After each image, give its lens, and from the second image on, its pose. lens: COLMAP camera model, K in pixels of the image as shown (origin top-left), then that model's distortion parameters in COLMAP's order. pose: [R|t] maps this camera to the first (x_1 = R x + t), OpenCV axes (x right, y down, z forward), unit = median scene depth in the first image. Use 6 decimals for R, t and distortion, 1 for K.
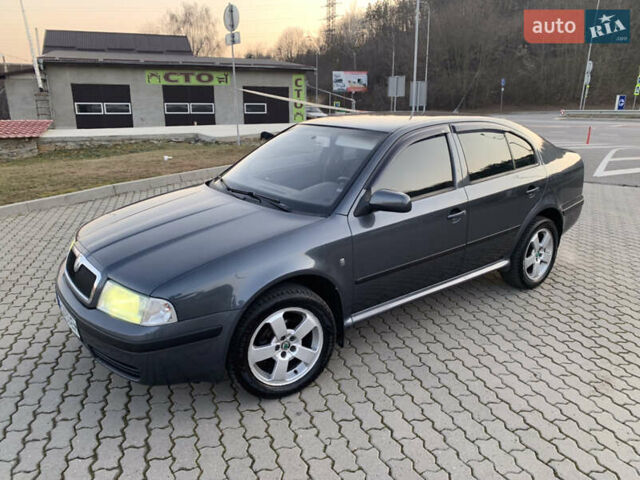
lens RADIAL K [[495.0, 0, 310.0], [0, 495.0, 237.6], [0, 0, 1]] dist [0.029714, -0.027316]
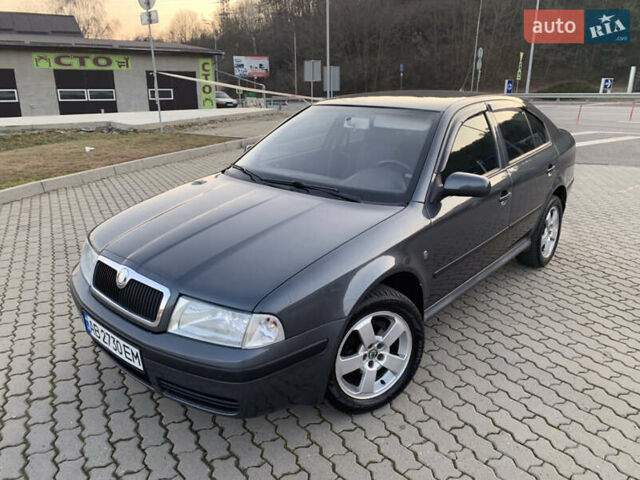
lens RADIAL K [[495.0, 0, 310.0], [0, 495.0, 237.6], [0, 0, 1]] dist [0.029714, -0.027316]
pose [[0.980625, -0.062391, 0.185696, -0.092419], [0.057554, 0.997851, 0.031332, -0.006682], [-0.187251, -0.020037, 0.982108, 0.044276]]
